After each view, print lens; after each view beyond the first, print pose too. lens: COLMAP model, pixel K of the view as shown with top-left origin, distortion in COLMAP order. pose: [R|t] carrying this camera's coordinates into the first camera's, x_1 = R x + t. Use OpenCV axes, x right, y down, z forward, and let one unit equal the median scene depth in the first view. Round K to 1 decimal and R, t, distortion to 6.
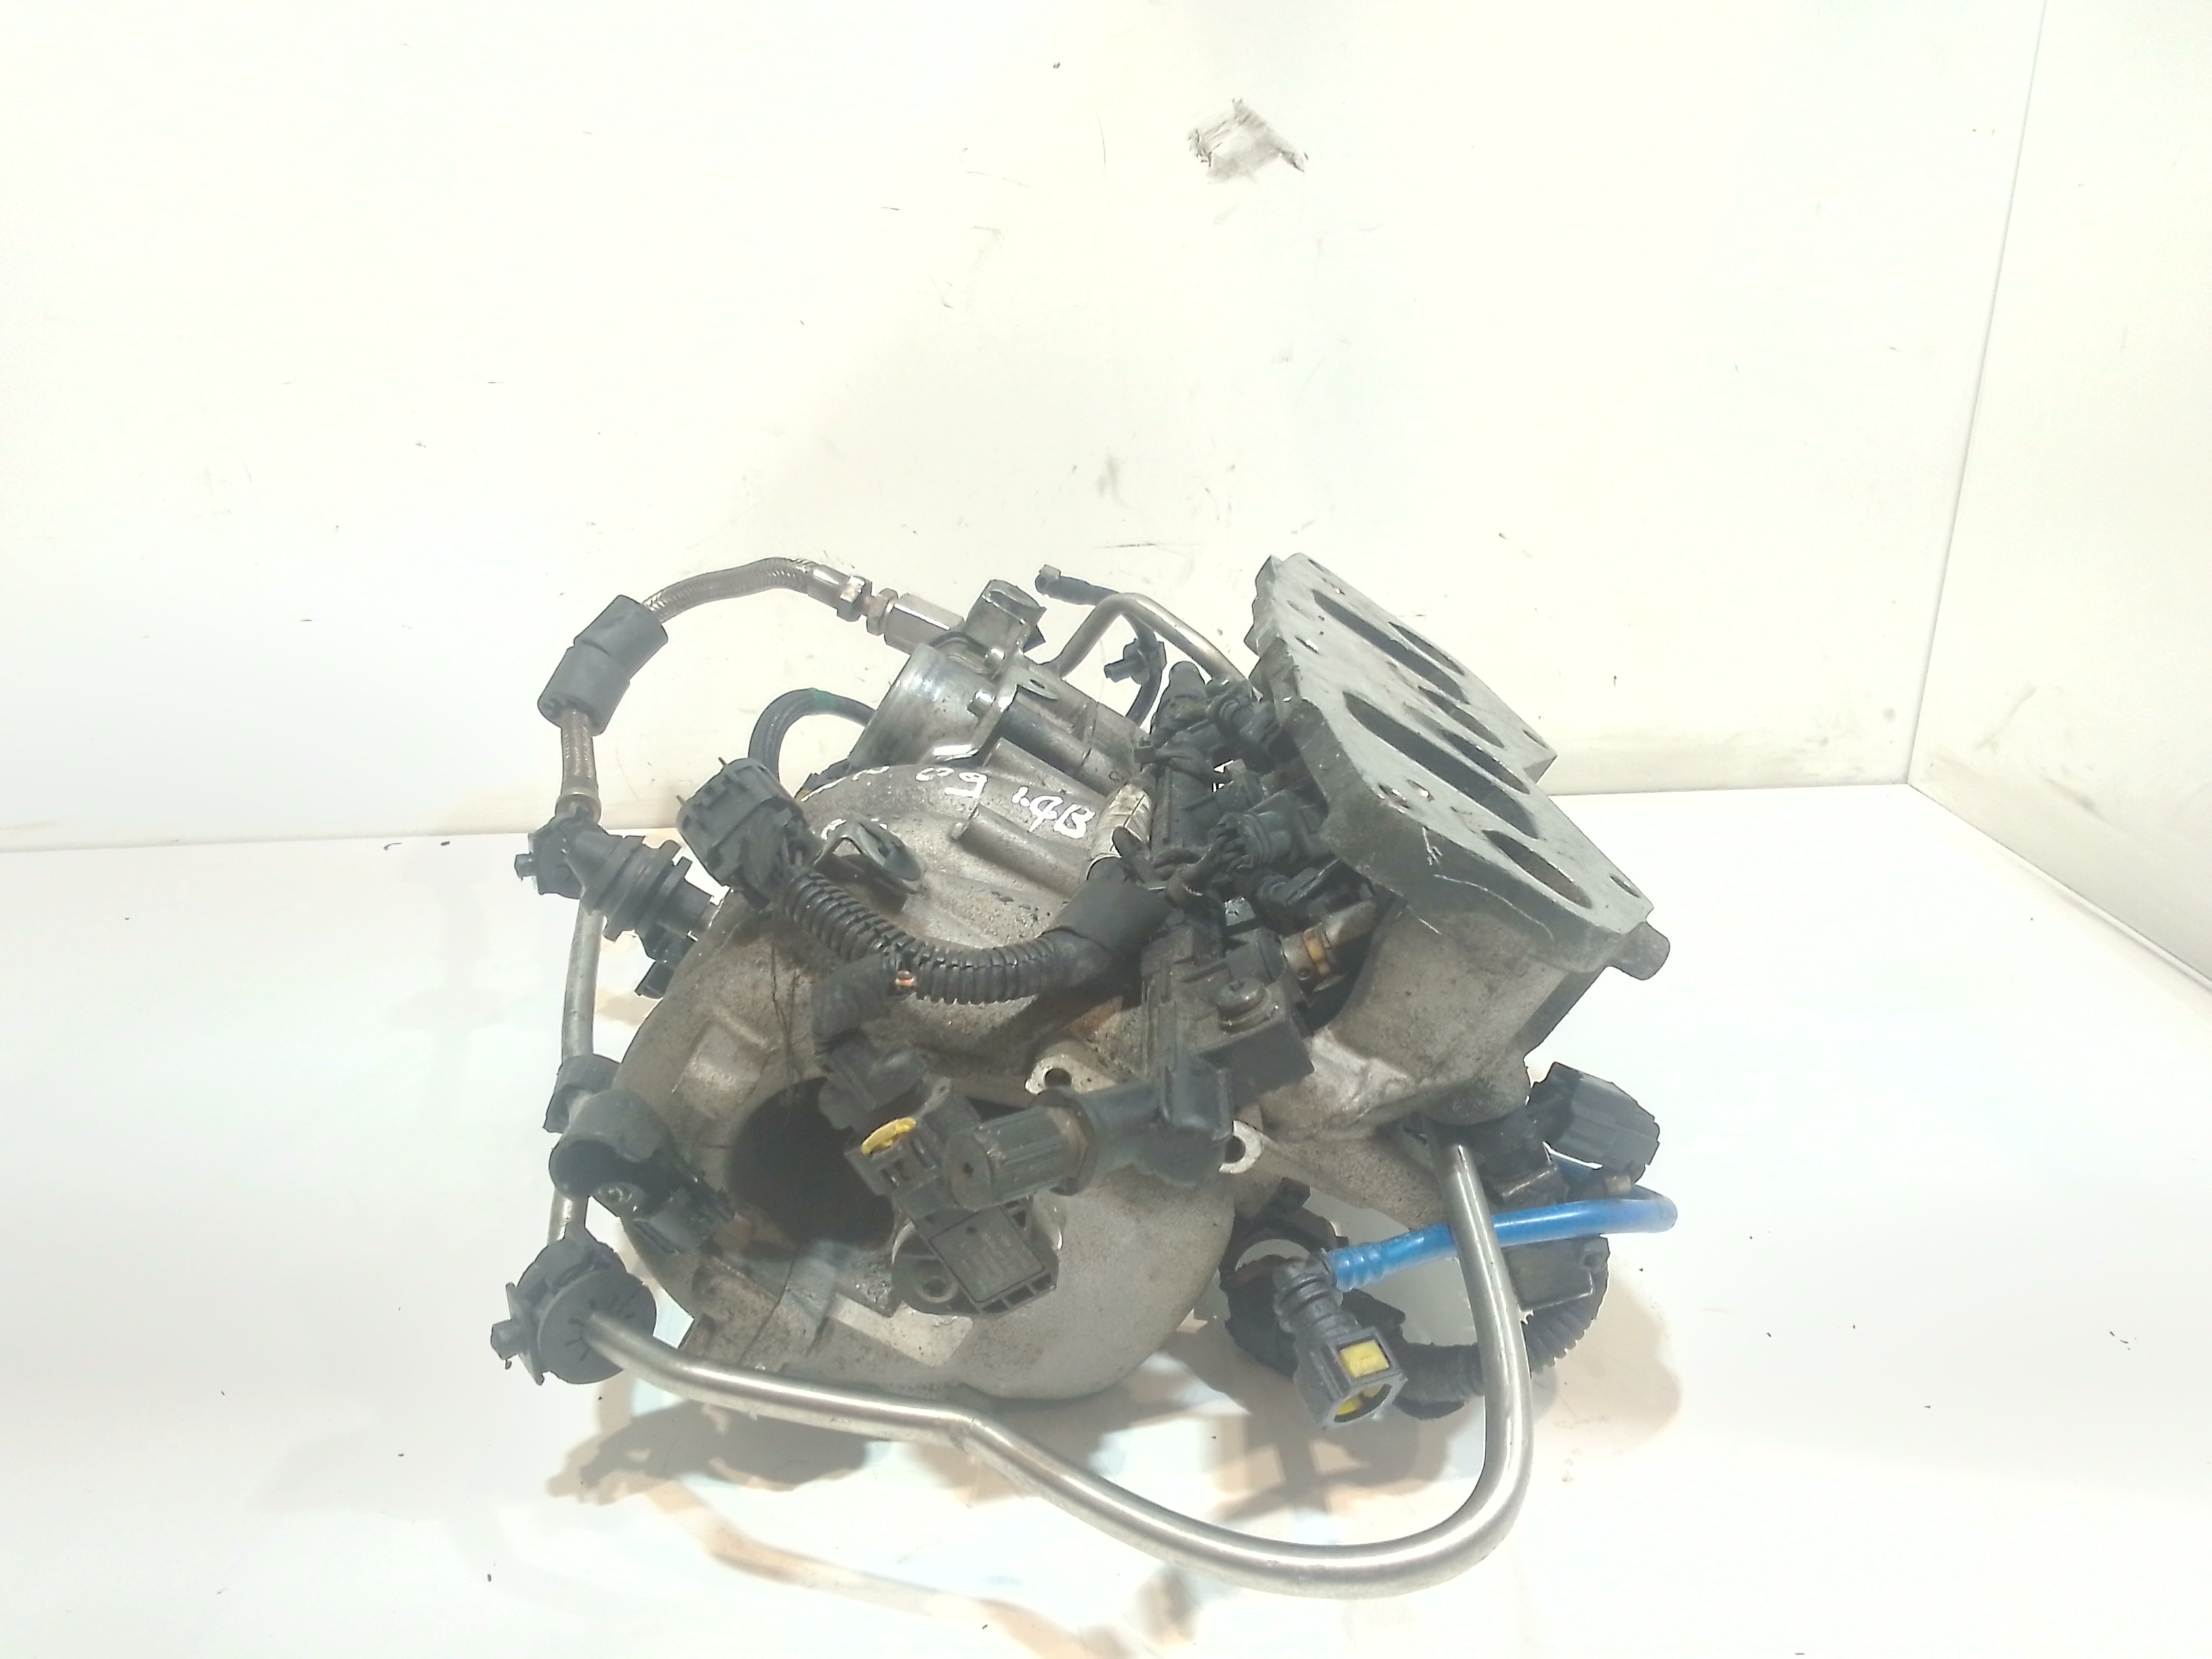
lens RADIAL K [[1759.6, 0, 1101.1], [0, 1759.6, 826.6], [0, 0, 1]] dist [0.032823, -0.041706]
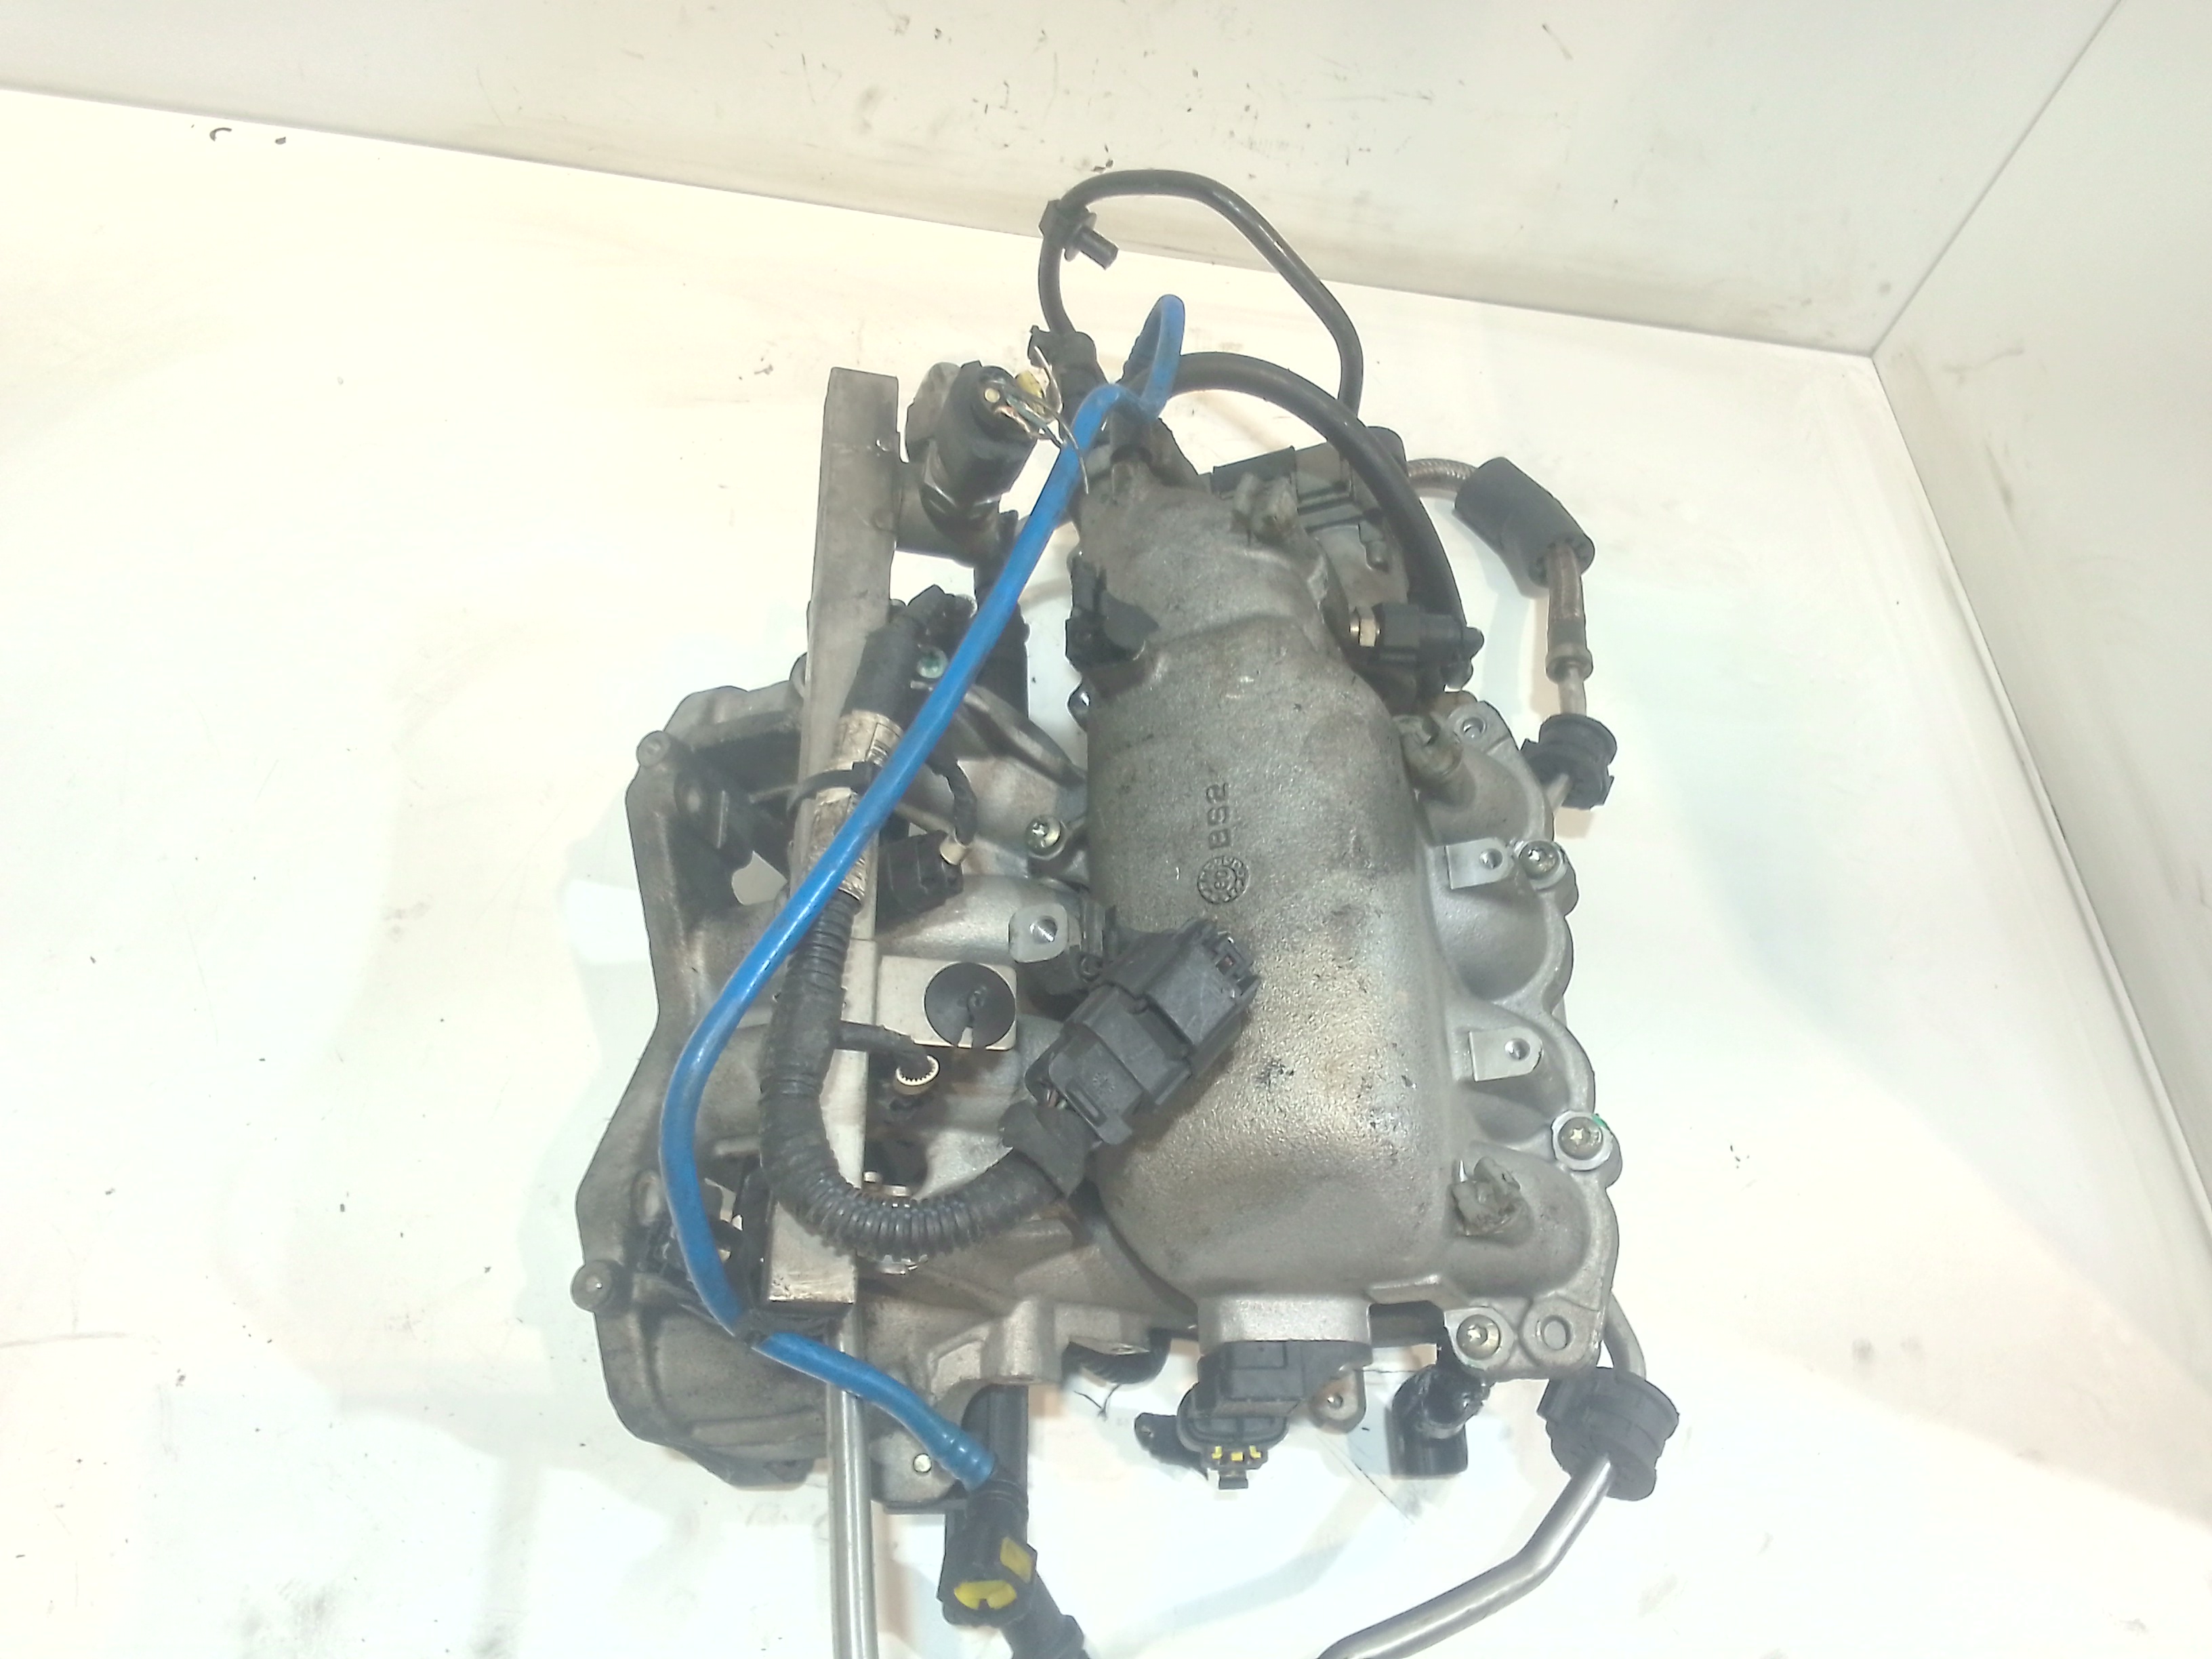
lens RADIAL K [[1759.6, 0, 1099.6], [0, 1759.6, 873.7], [0, 0, 1]] dist [0.032823, -0.041706]
pose [[0.977967, 0.175270, 0.113405, -0.008357], [-0.208754, 0.817187, 0.537240, -0.258972], [0.001489, -0.549077, 0.835771, 0.065623]]
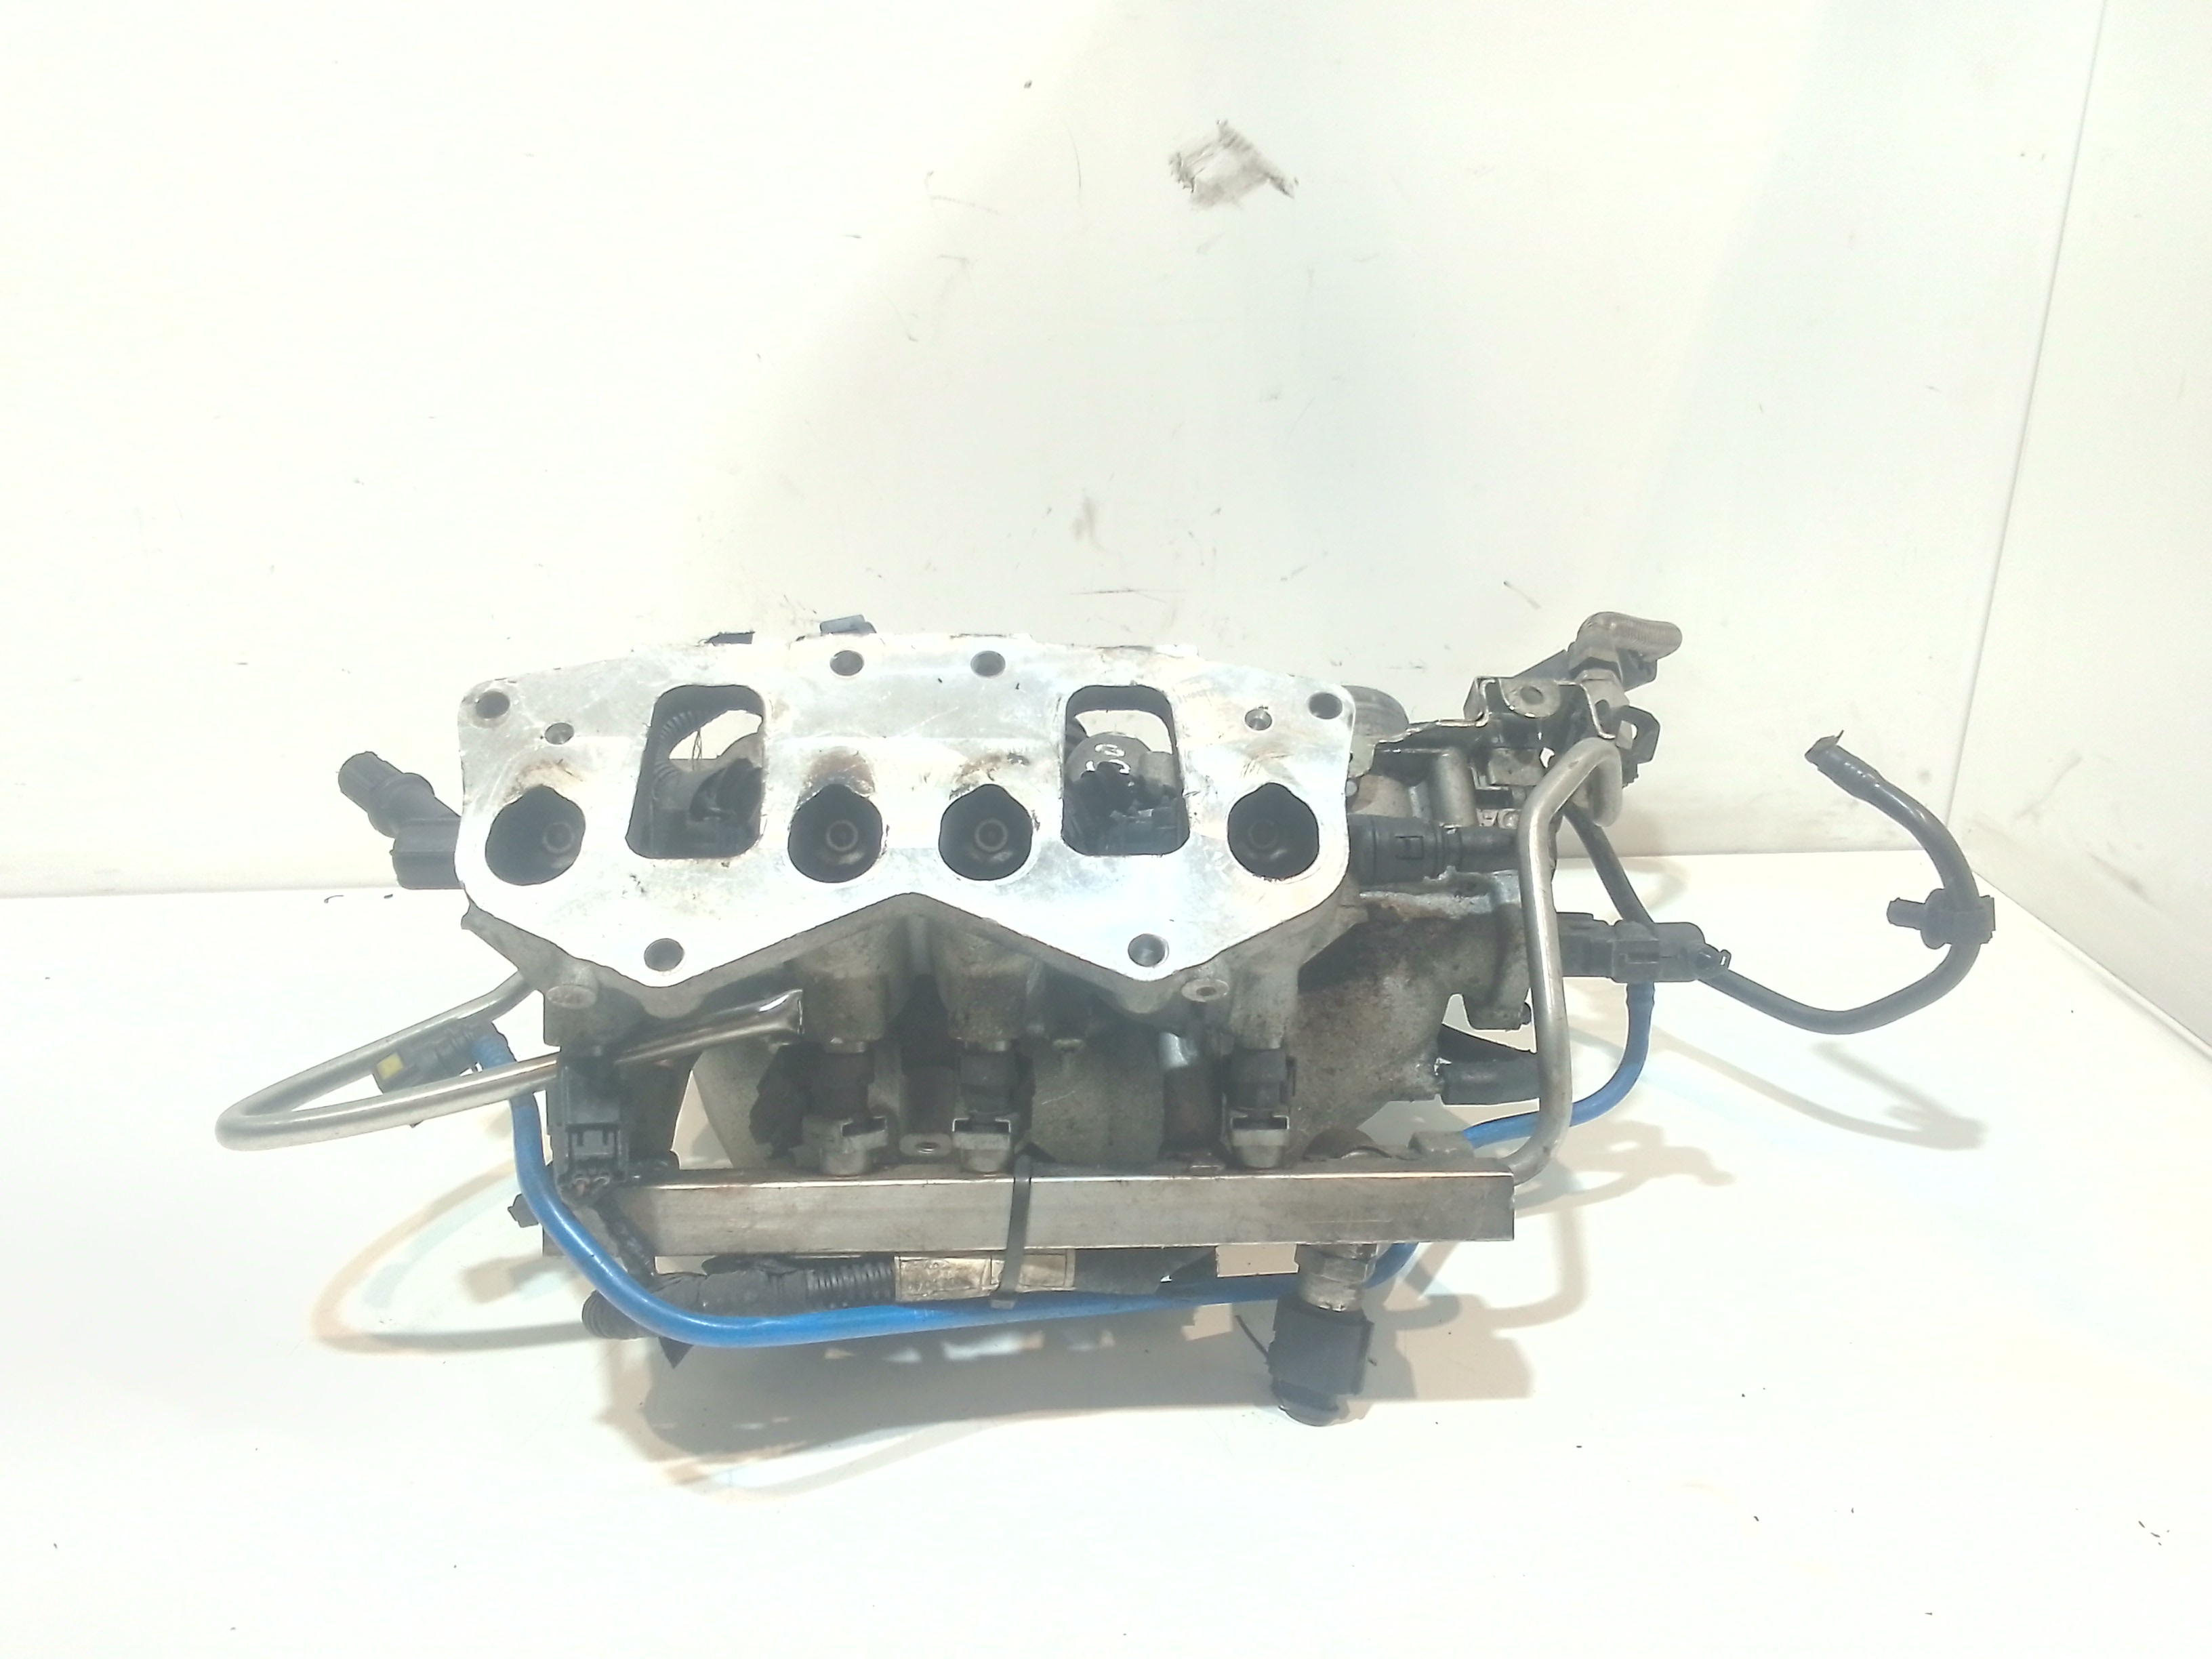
lens RADIAL K [[1759.6, 0, 1098.2], [0, 1759.6, 830.4], [0, 0, 1]] dist [0.032823, -0.041706]
pose [[0.999470, 0.013832, -0.029457, 0.042292], [-0.013747, 0.999901, 0.003108, -0.036312], [0.029497, -0.002702, 0.999561, 0.059527]]
